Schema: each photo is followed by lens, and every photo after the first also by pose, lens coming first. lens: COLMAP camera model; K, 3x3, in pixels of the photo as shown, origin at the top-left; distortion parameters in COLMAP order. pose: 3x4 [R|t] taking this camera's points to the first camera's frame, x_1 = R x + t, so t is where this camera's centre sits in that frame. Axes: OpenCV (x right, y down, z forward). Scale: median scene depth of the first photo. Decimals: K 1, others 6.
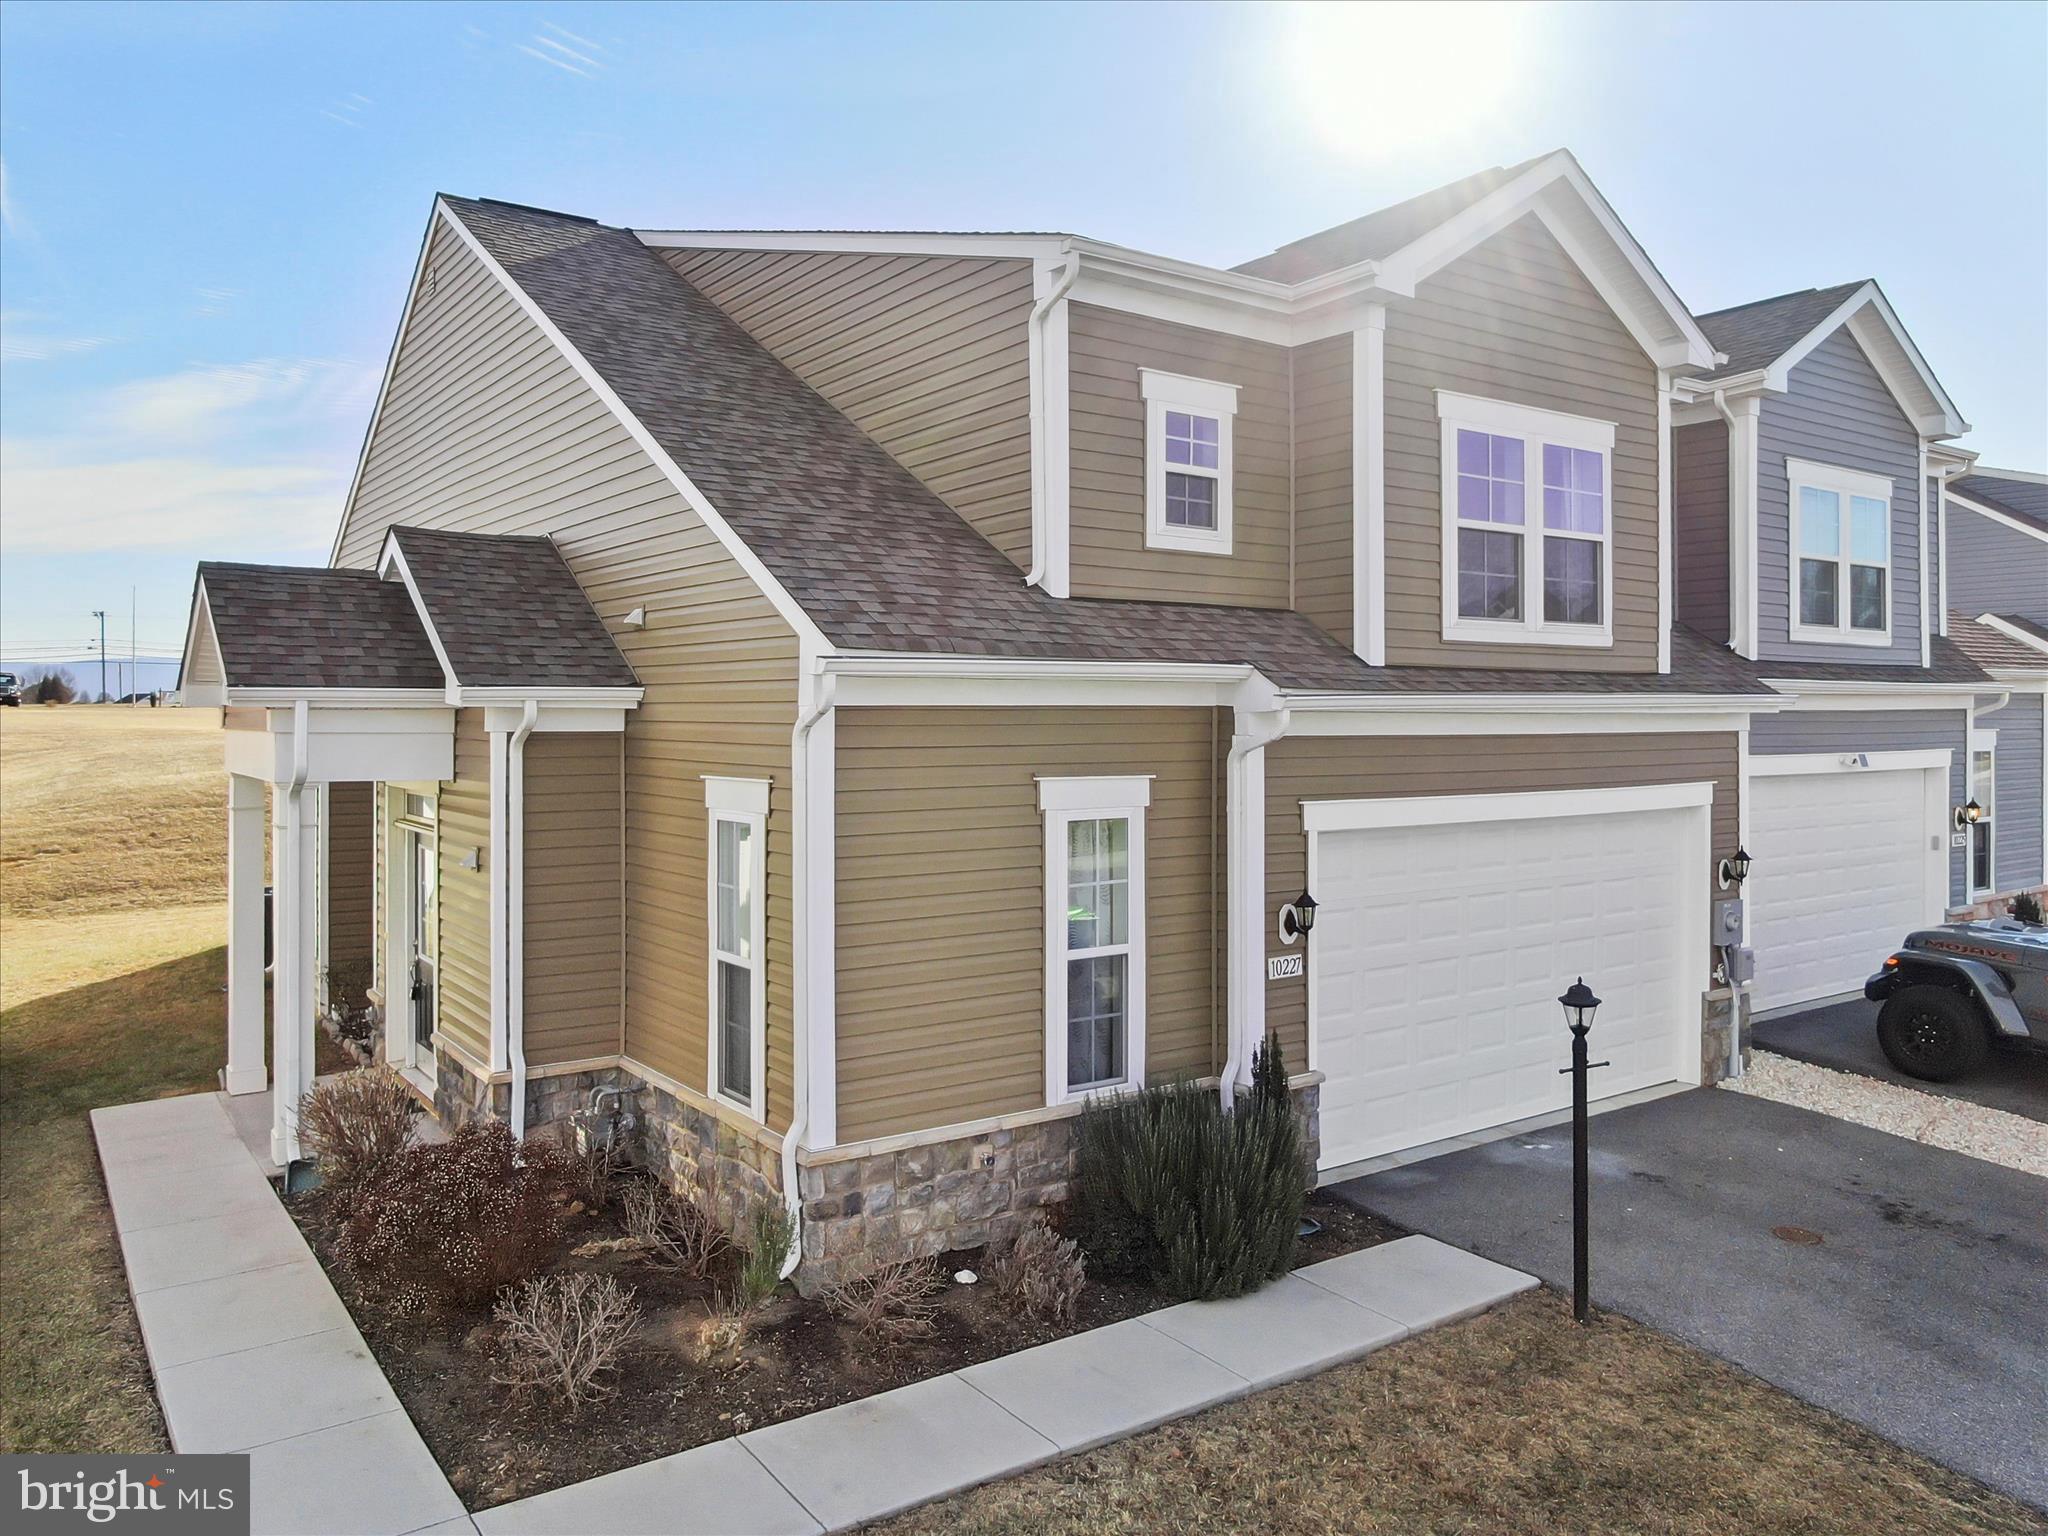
lens RADIAL K [[1543.6, 0, 1023.7], [0, 1543.6, 728.6], [0, 0, 1]] dist [-0.019466, 0.003793]
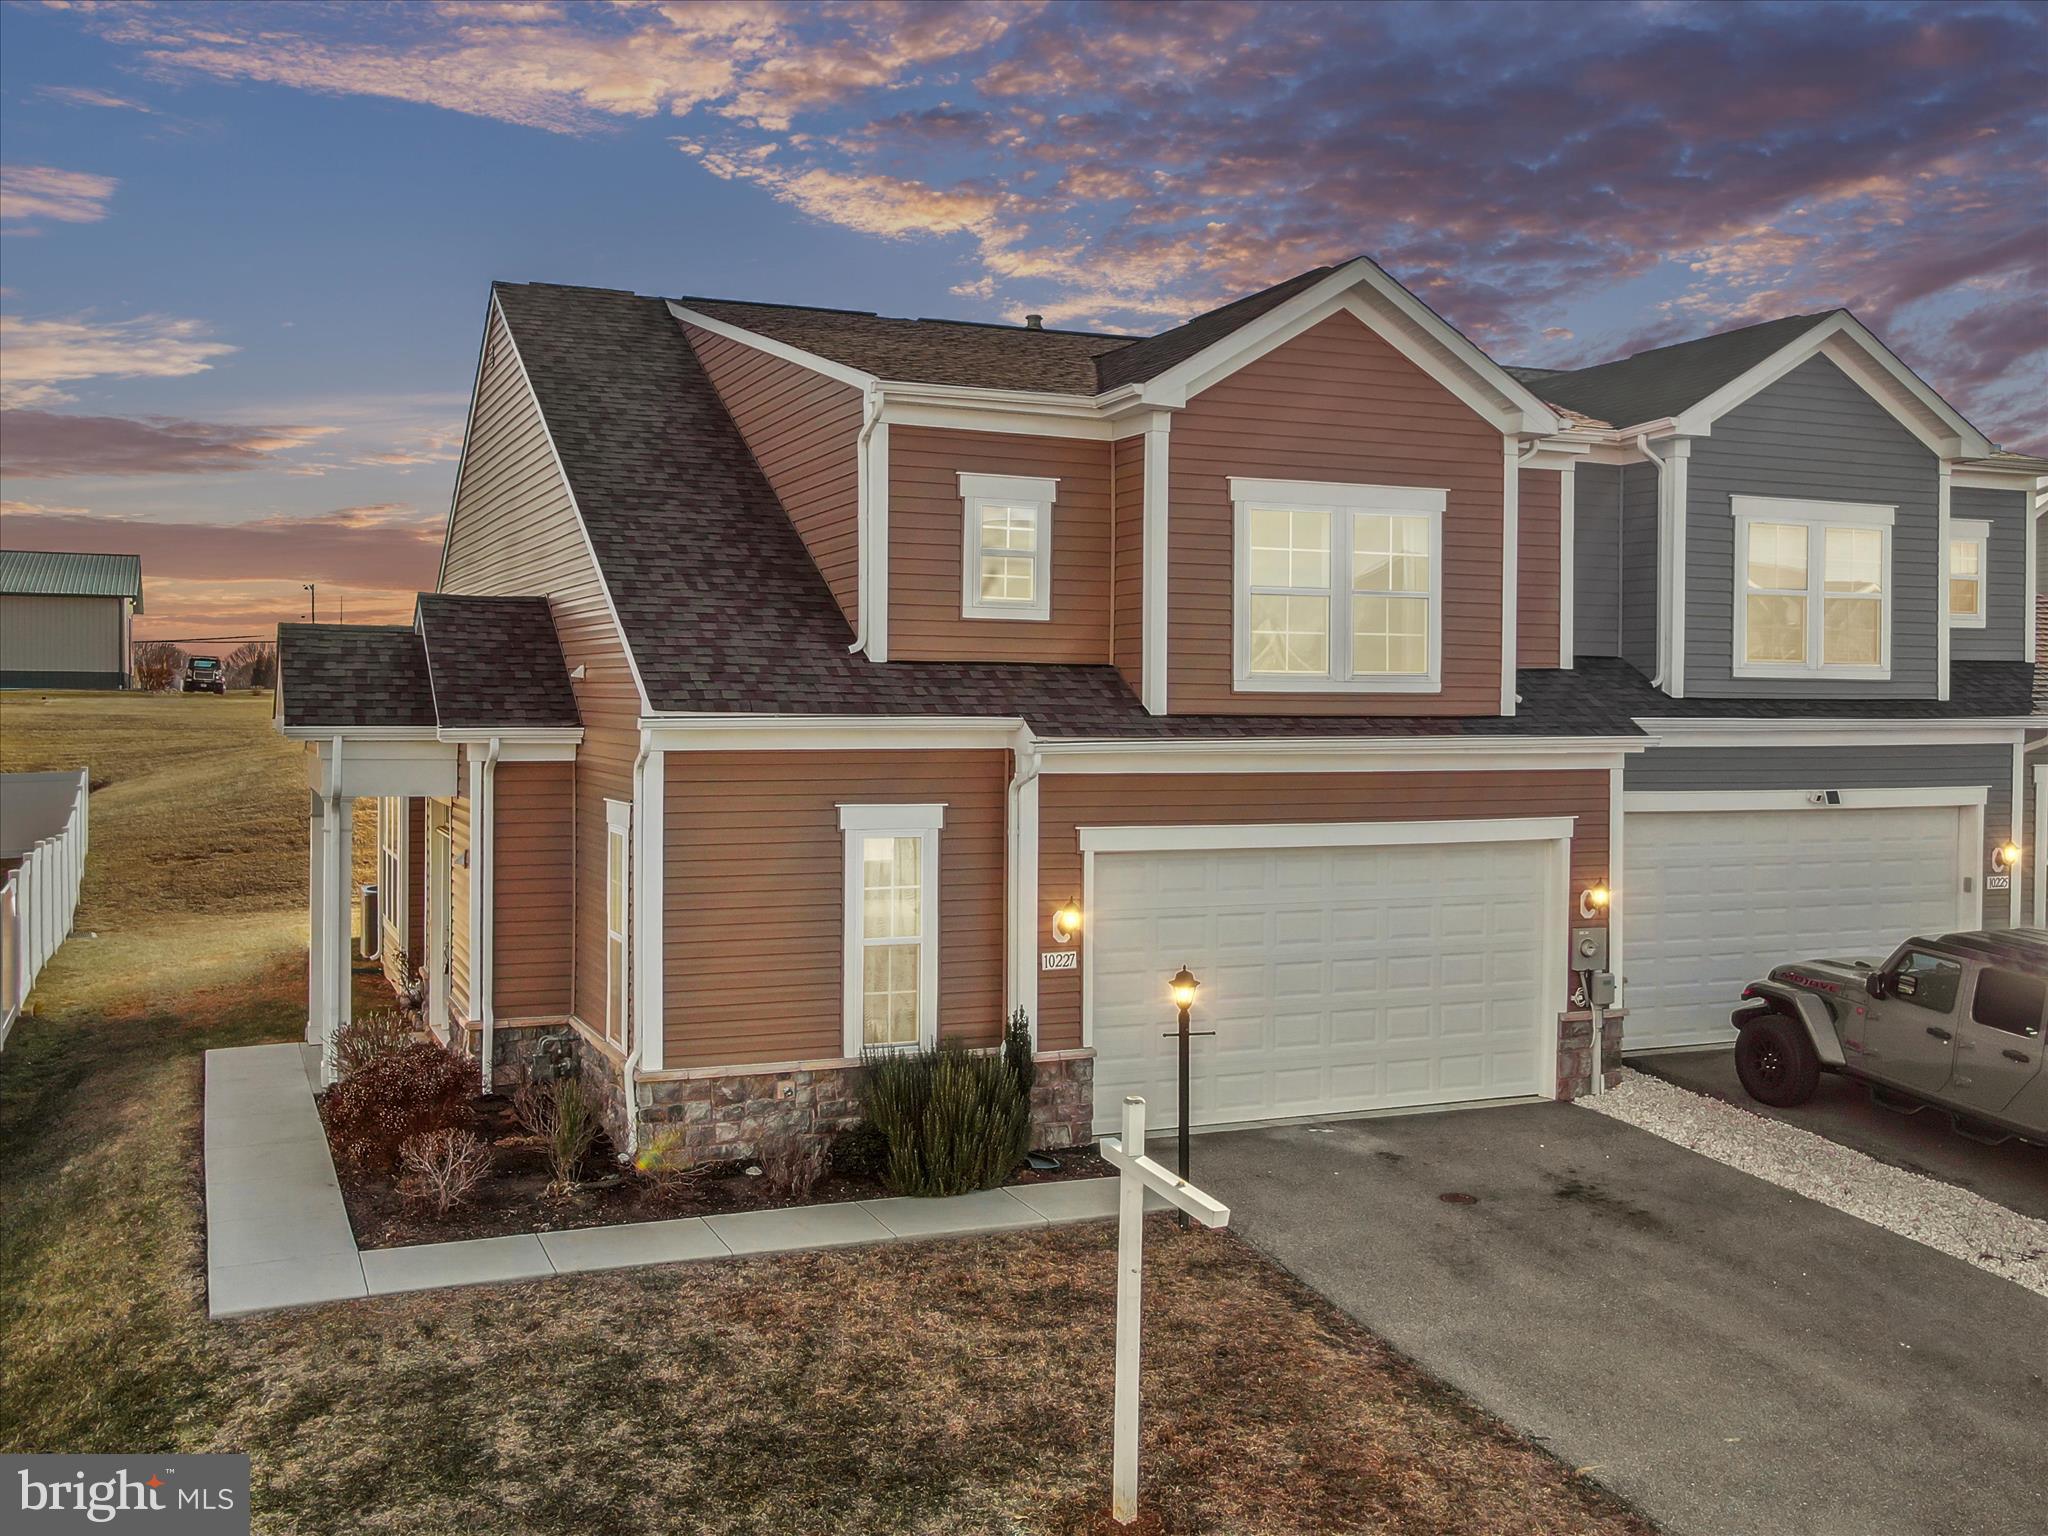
lens RADIAL K [[2049.6, 0, 1021.2], [0, 2049.6, 758.6], [0, 0, 1]] dist [-0.000235, -0.005799]
pose [[0.976284, 0.013528, -0.216069, 0.474885], [-0.009183, 0.999735, 0.021103, -0.040029], [0.216298, -0.018619, 0.976150, -0.581922]]
